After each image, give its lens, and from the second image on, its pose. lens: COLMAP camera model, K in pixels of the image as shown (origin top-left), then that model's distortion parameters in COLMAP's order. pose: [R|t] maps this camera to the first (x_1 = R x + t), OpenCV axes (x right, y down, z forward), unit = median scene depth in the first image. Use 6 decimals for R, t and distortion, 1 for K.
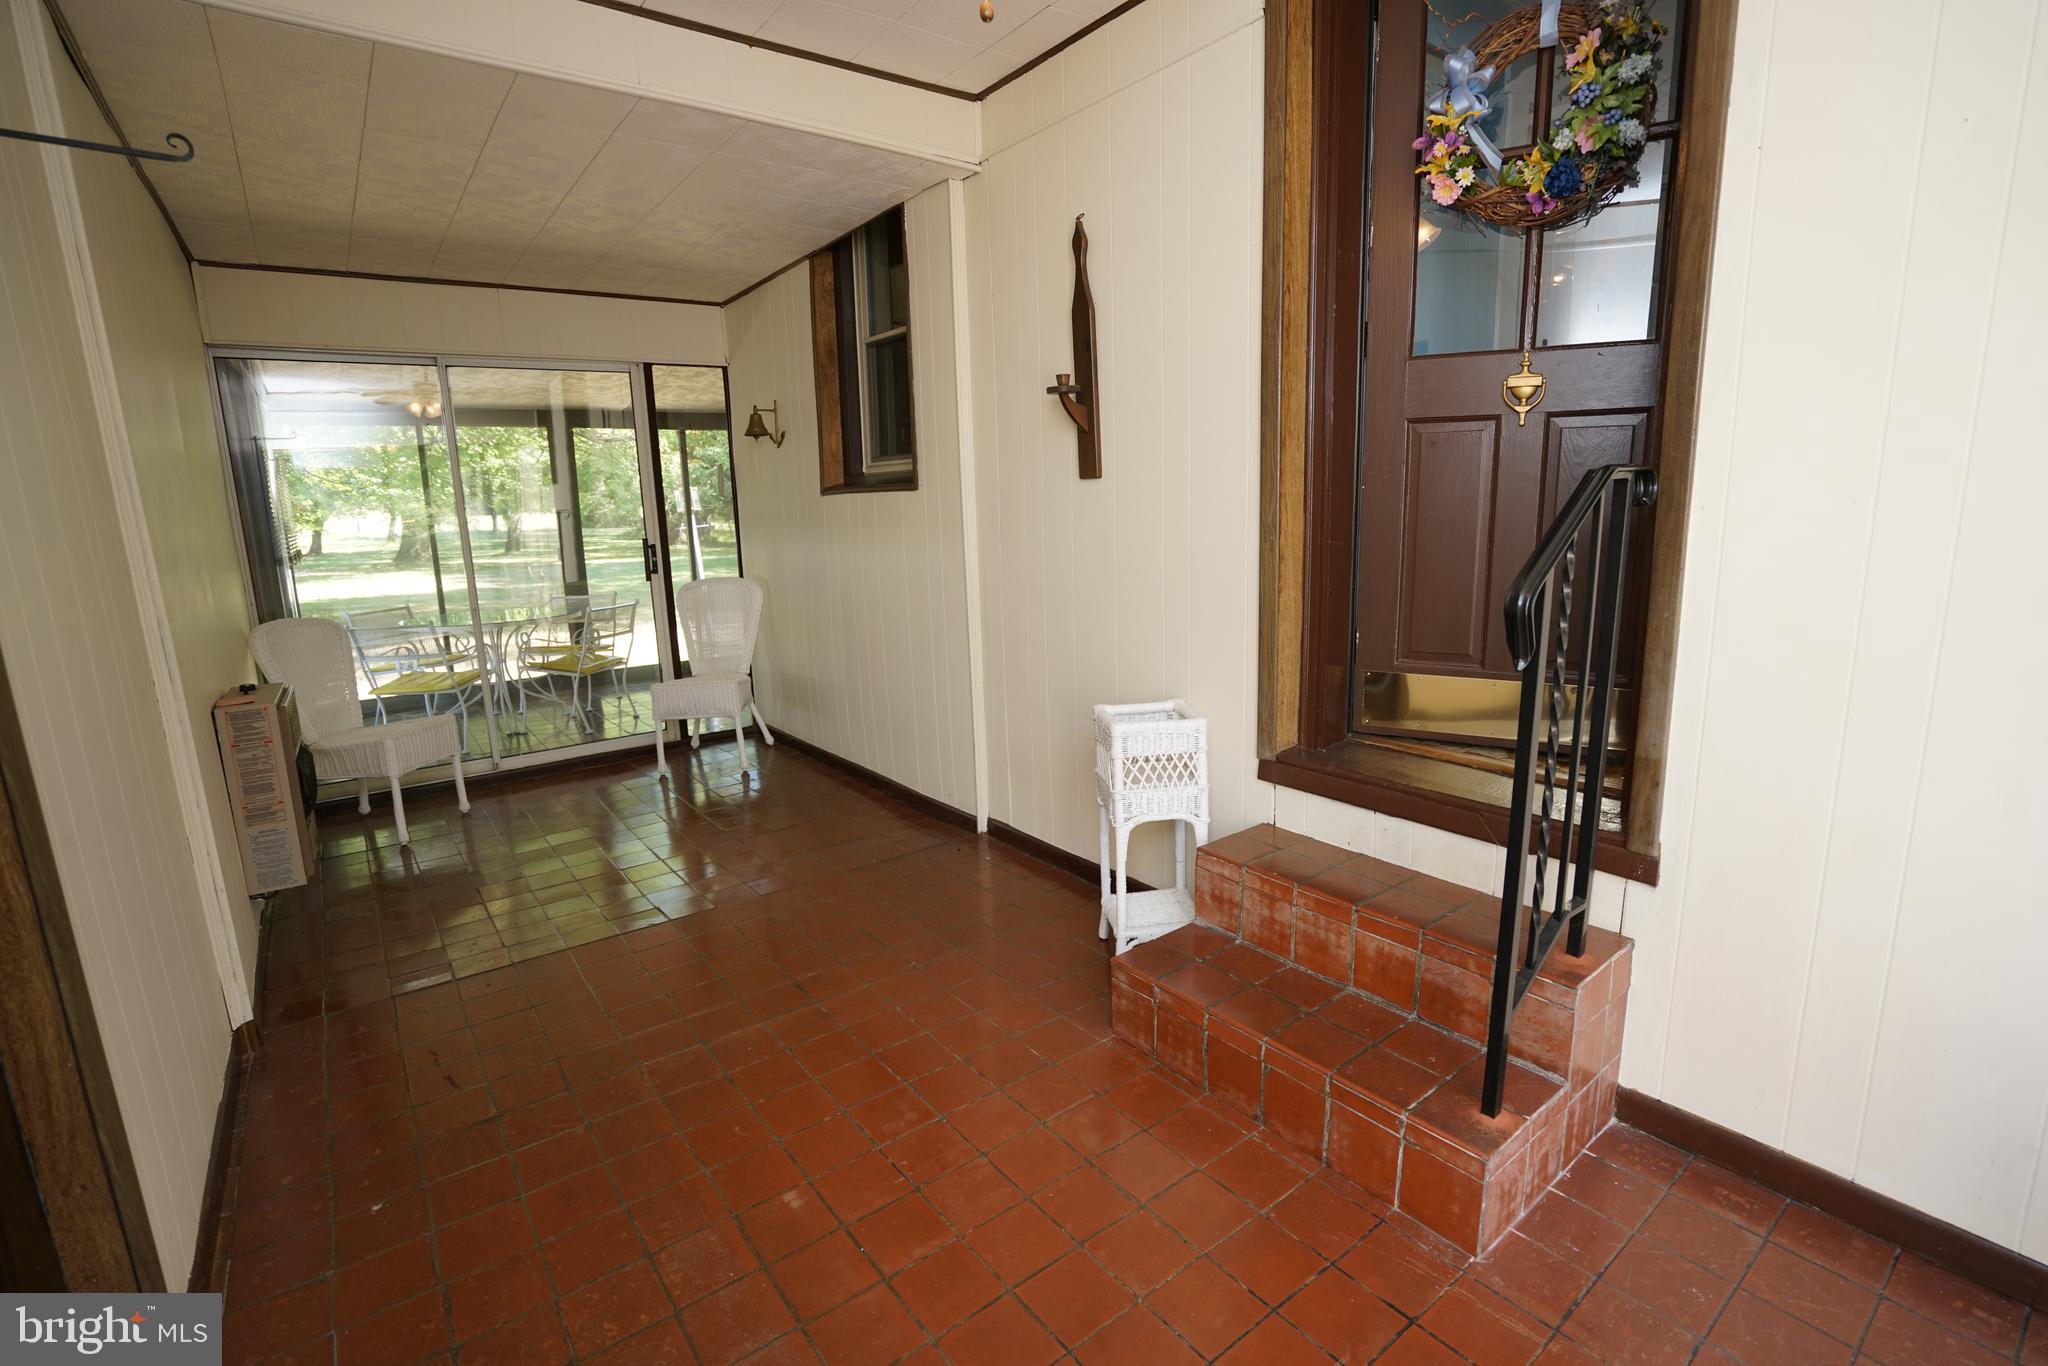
lens RADIAL K [[931.0, 0, 1025.4], [0, 931.0, 683.8], [0, 0, 1]] dist [-0.040444, 0.009804]
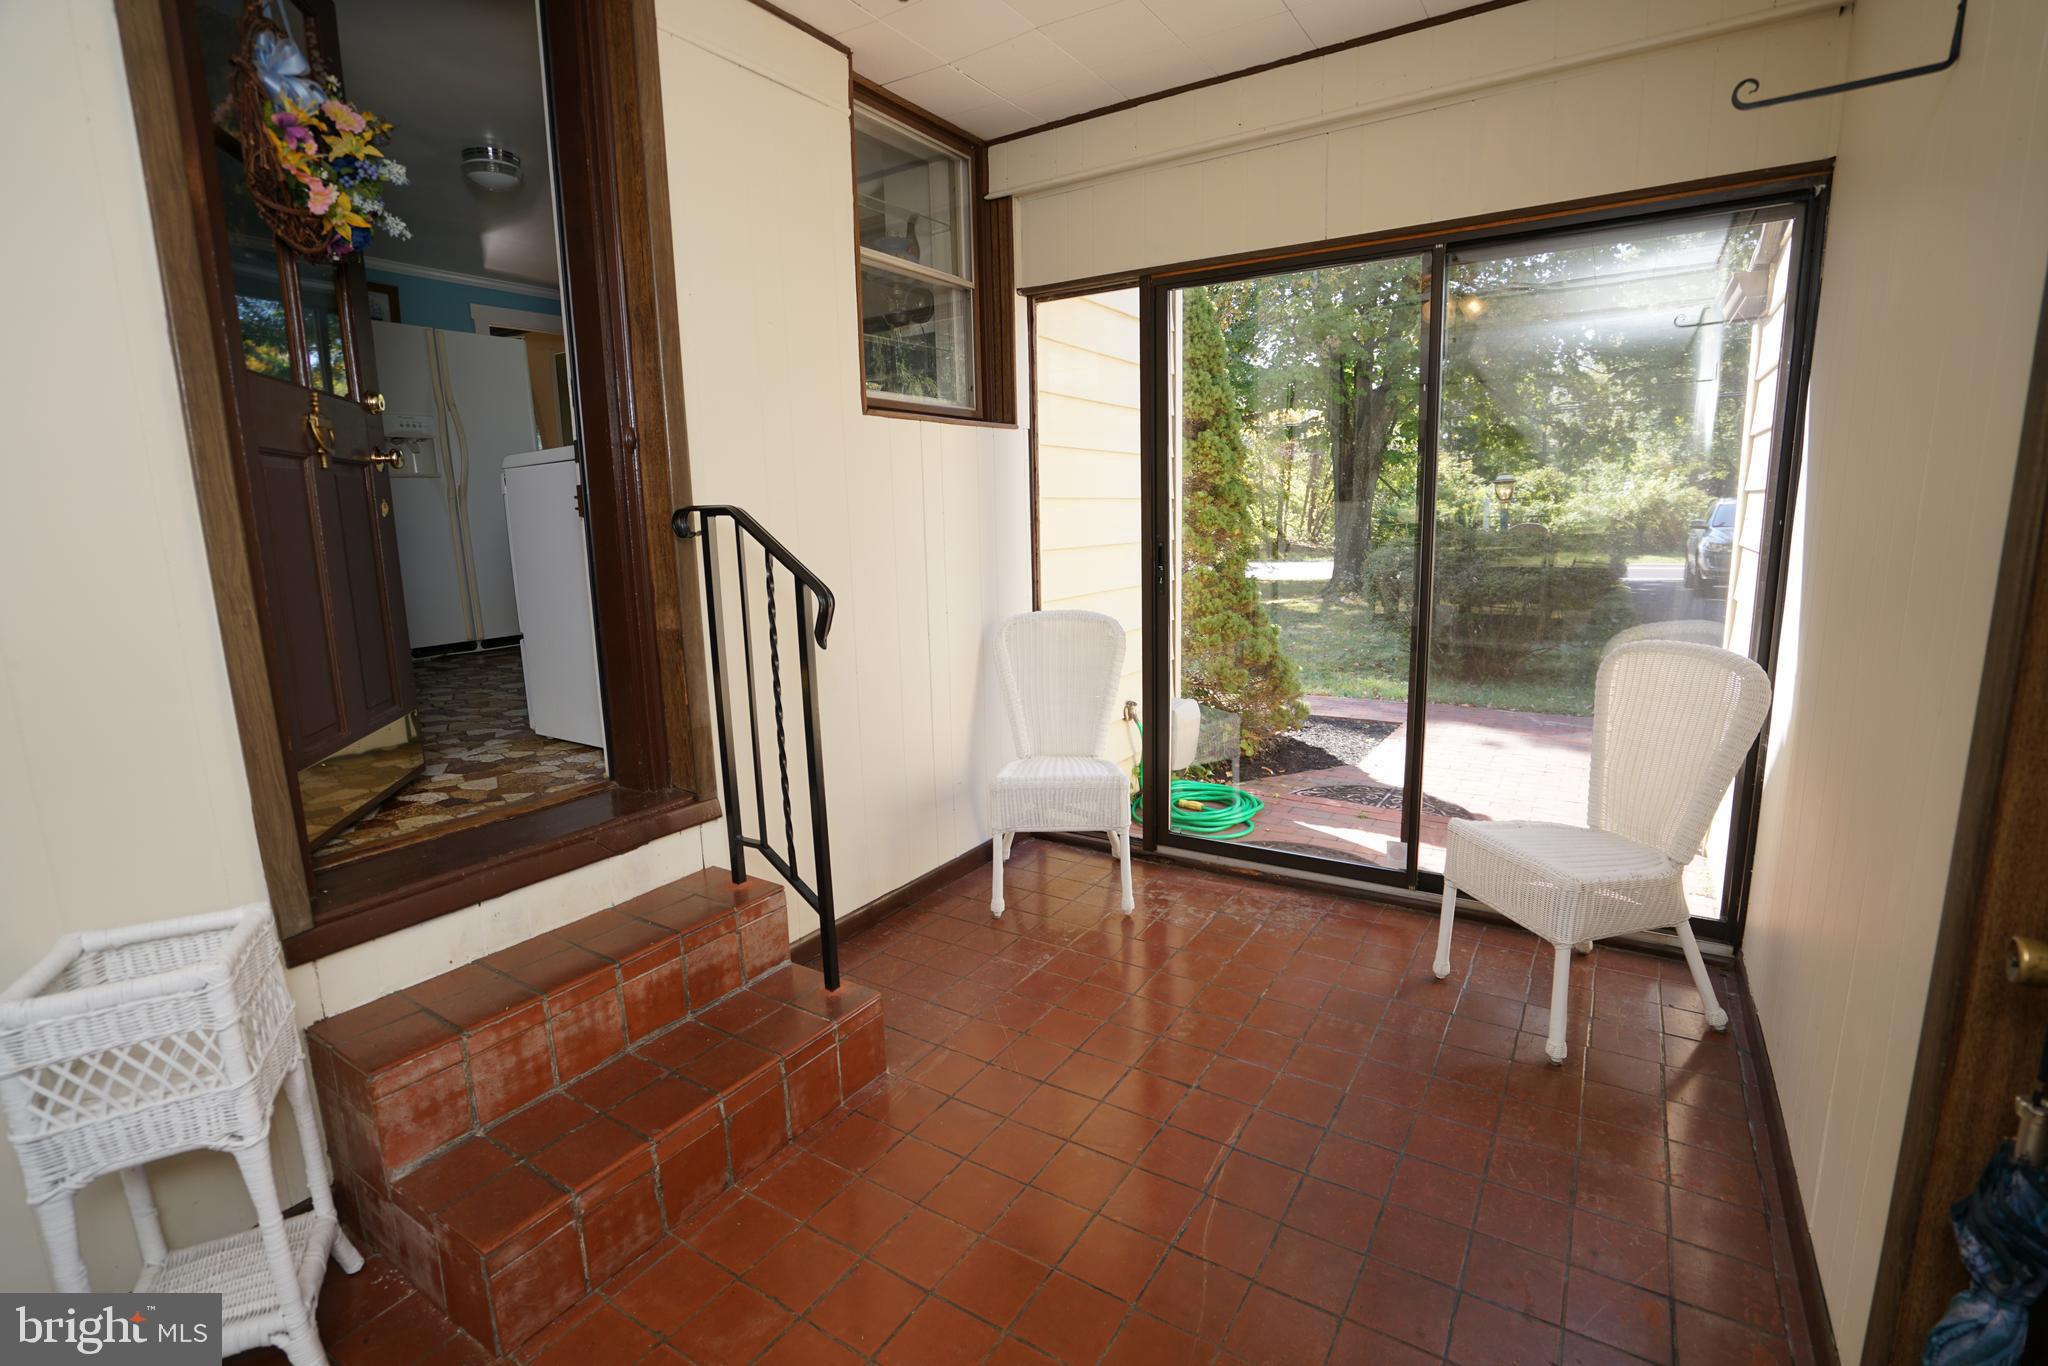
lens RADIAL K [[931.0, 0, 1026.4], [0, 931.0, 687.2], [0, 0, 1]] dist [-0.040444, 0.009804]
pose [[-0.339886, -0.132710, 0.931056, -0.598393], [0.218071, 0.951891, 0.215287, -0.134053], [-0.914835, 0.276209, -0.294594, 0.777521]]
